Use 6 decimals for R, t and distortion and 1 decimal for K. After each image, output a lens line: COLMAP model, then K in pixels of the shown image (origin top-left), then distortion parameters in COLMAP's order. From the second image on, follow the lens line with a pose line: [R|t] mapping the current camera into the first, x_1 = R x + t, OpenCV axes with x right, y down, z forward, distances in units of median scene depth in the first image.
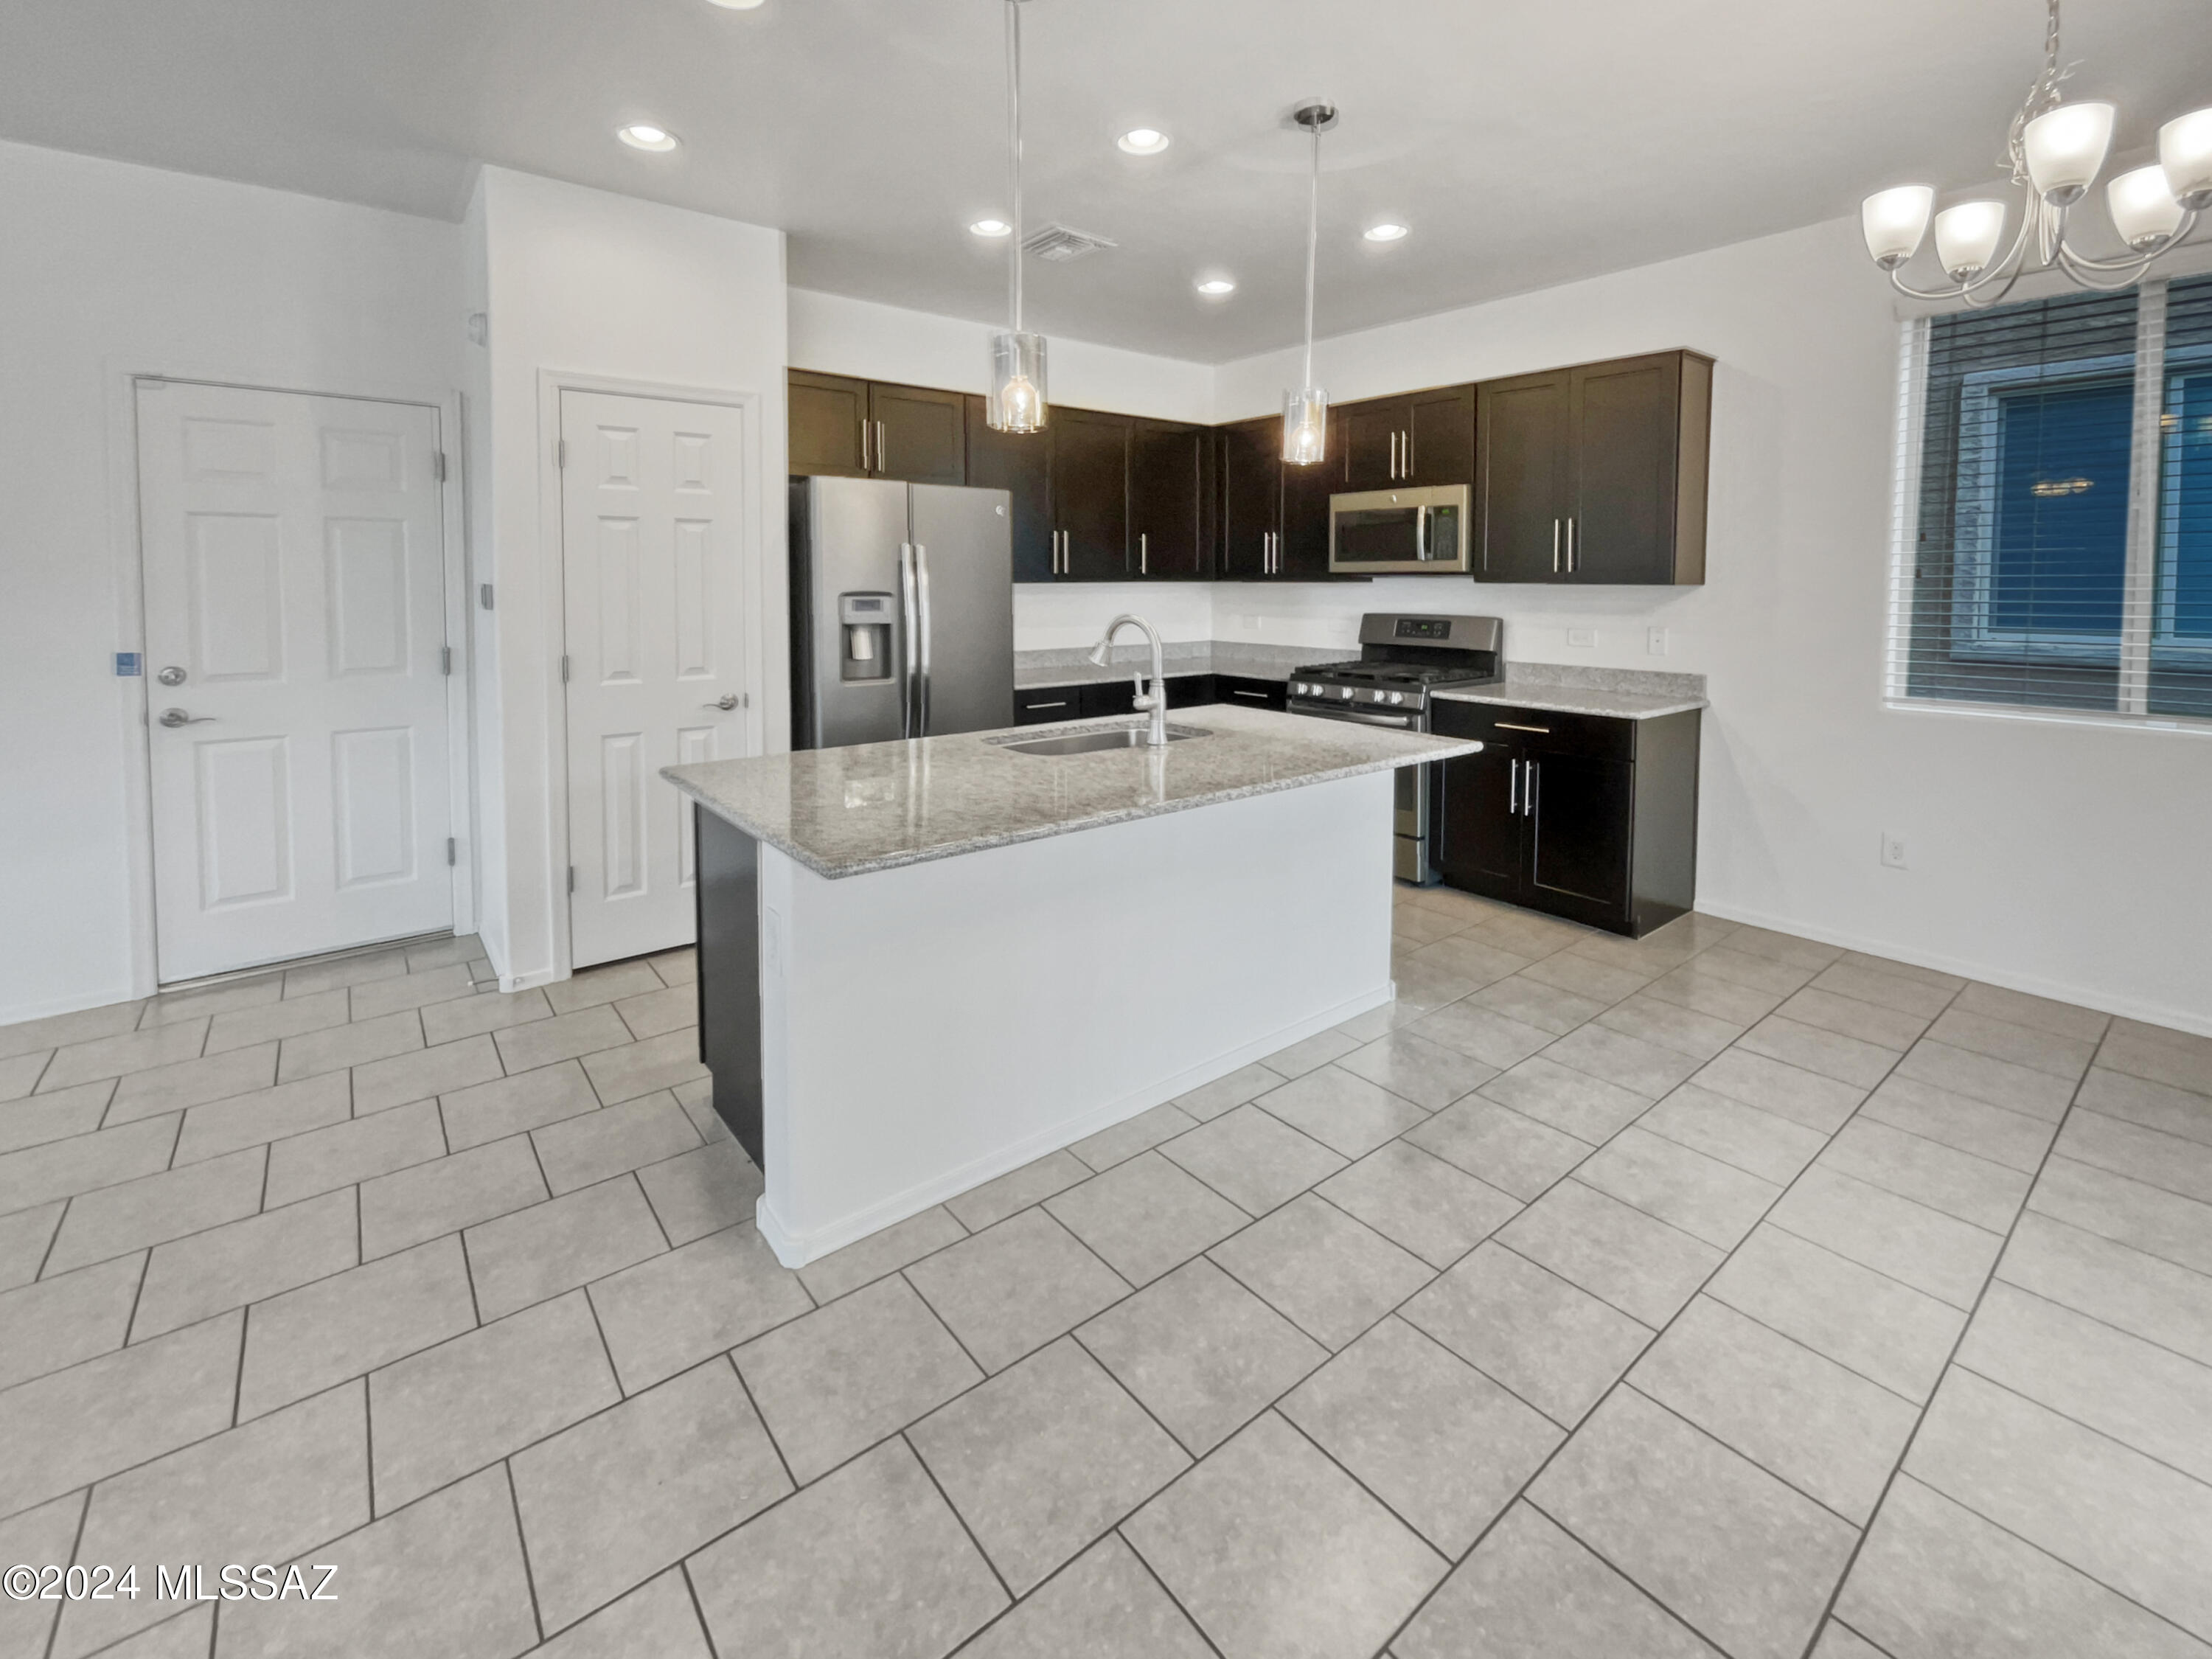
lens RADIAL K [[947.3, 0, 1109.3], [0, 947.3, 632.1], [0, 0, 1]] dist [-0.003521, 0.001007]
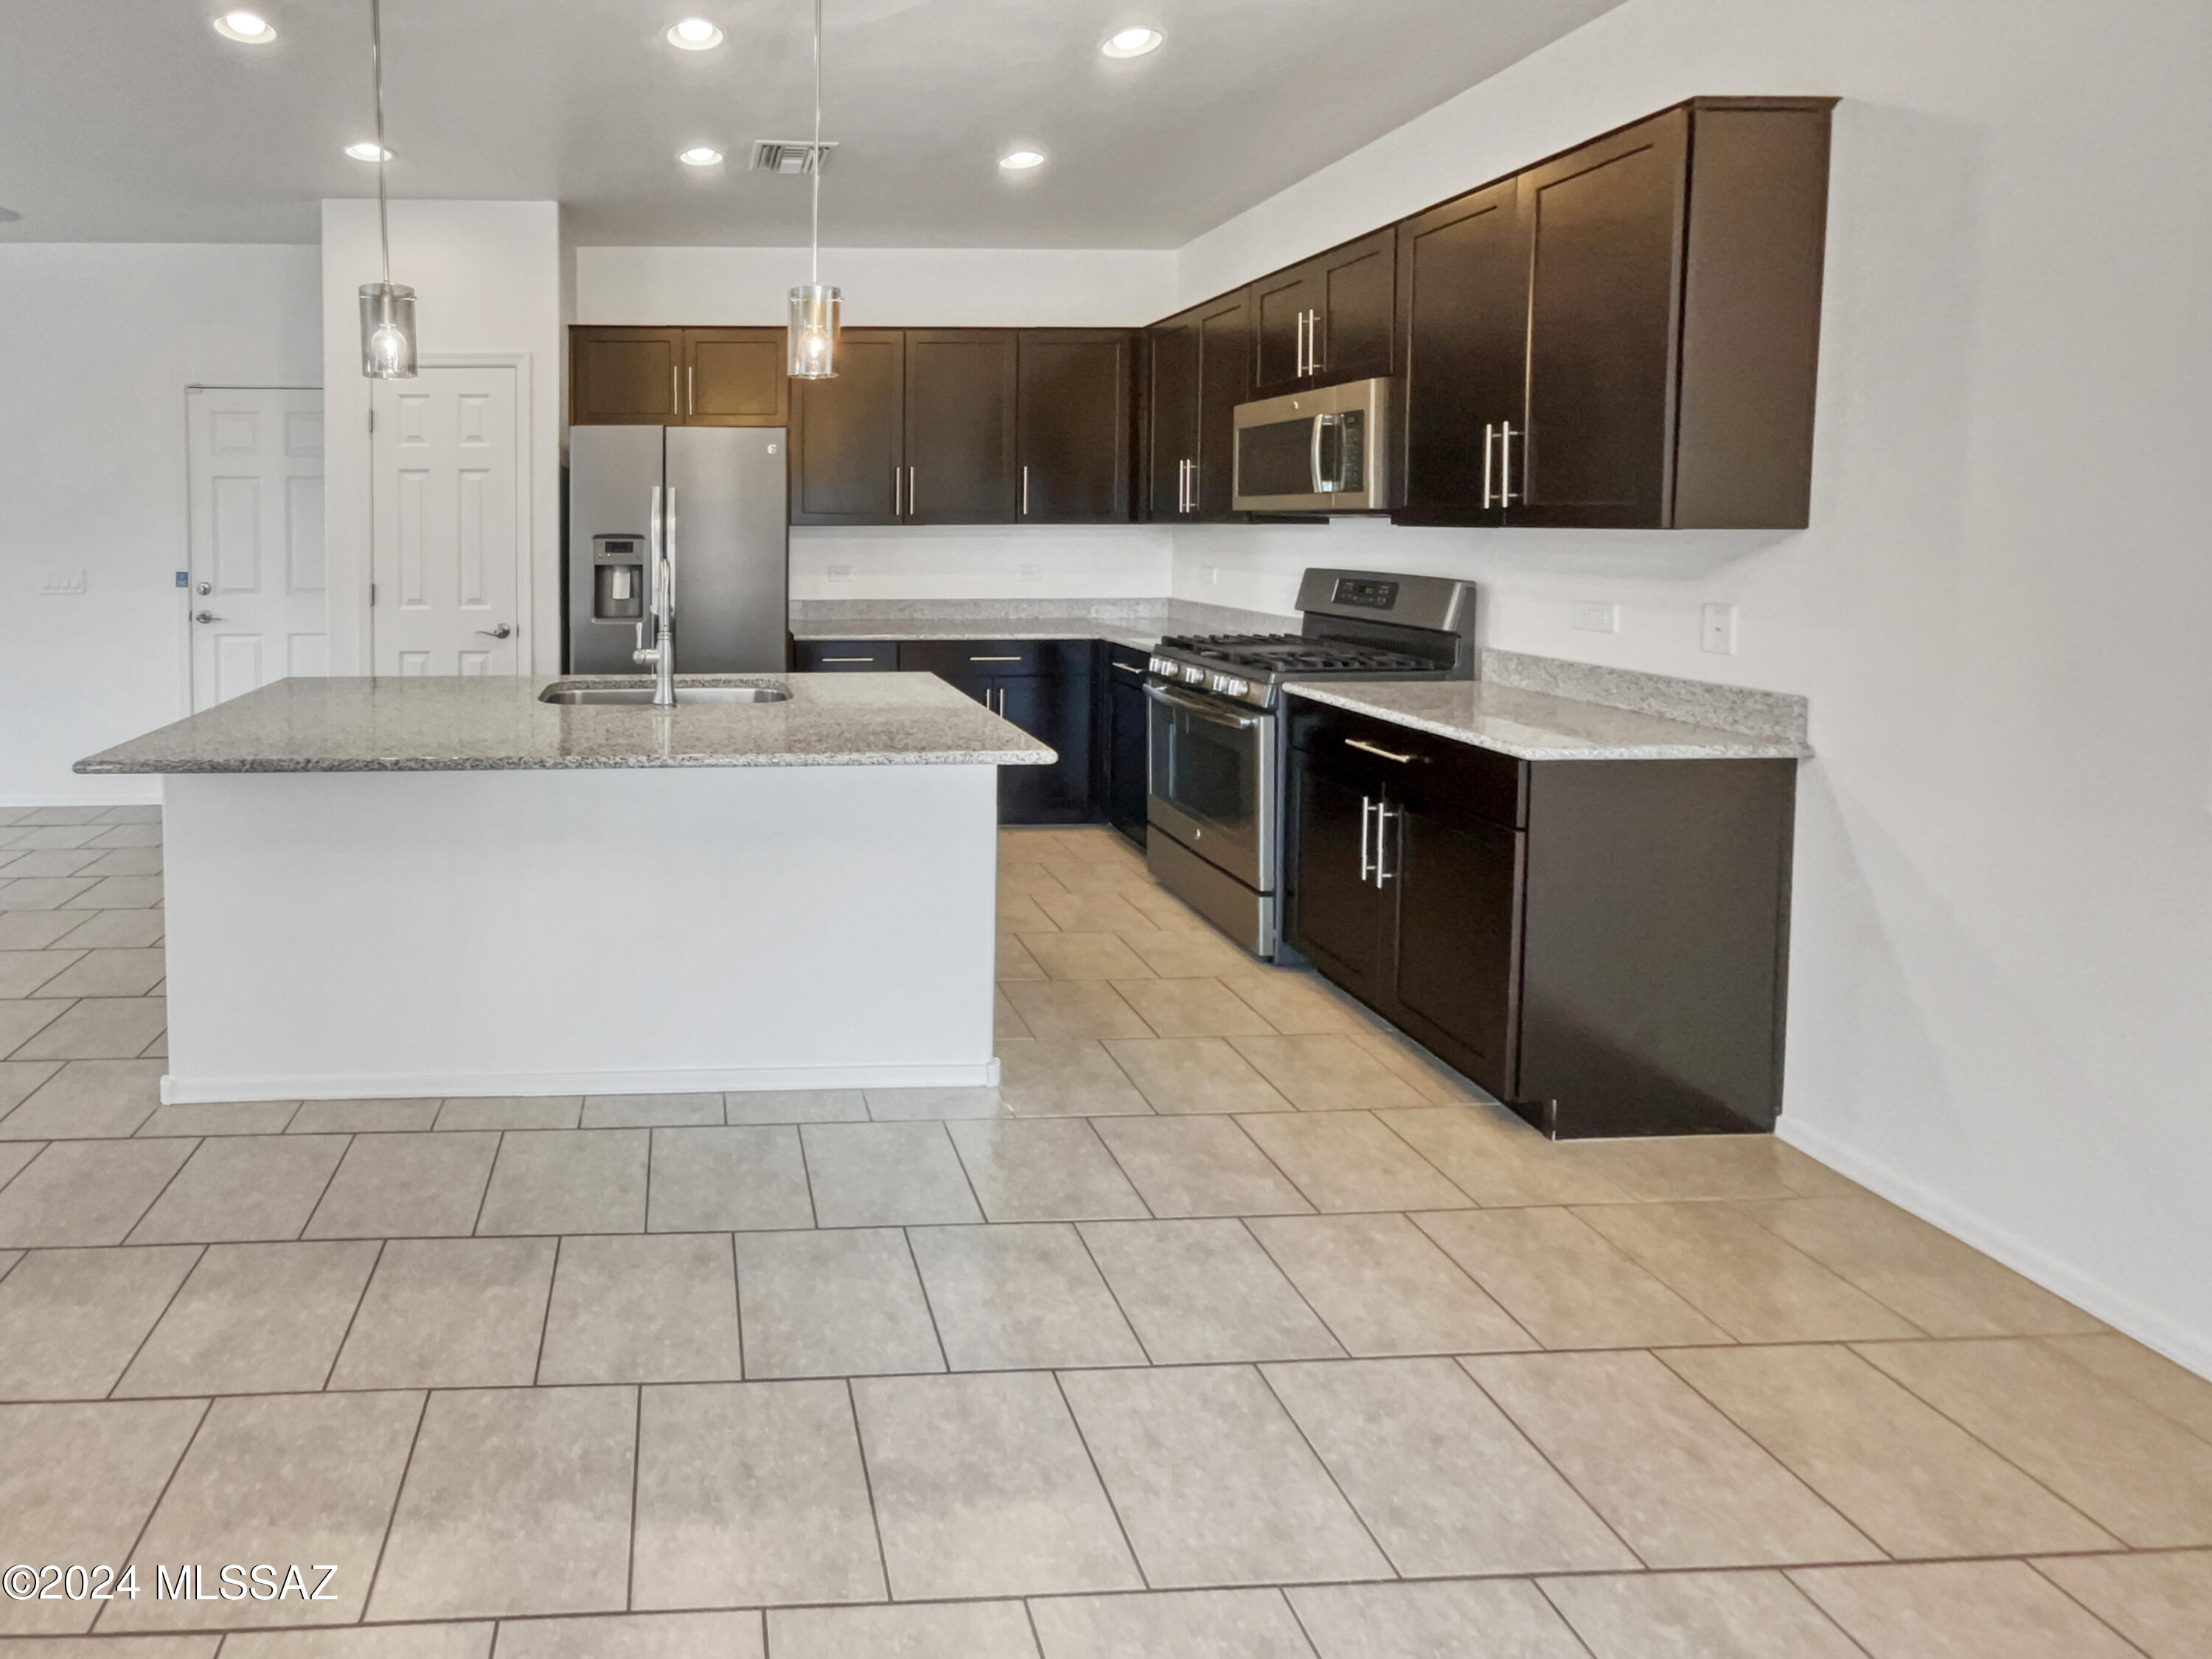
lens RADIAL K [[996.5, 0, 830.3], [0, 996.5, 576.7], [0, 0, 1]] dist [0.000740, 0.000536]
pose [[0.811468, 0.030092, -0.583621, 0.508646], [-0.030623, 0.999491, 0.008956, -0.011182], [0.583594, 0.010604, 0.811977, 0.224849]]
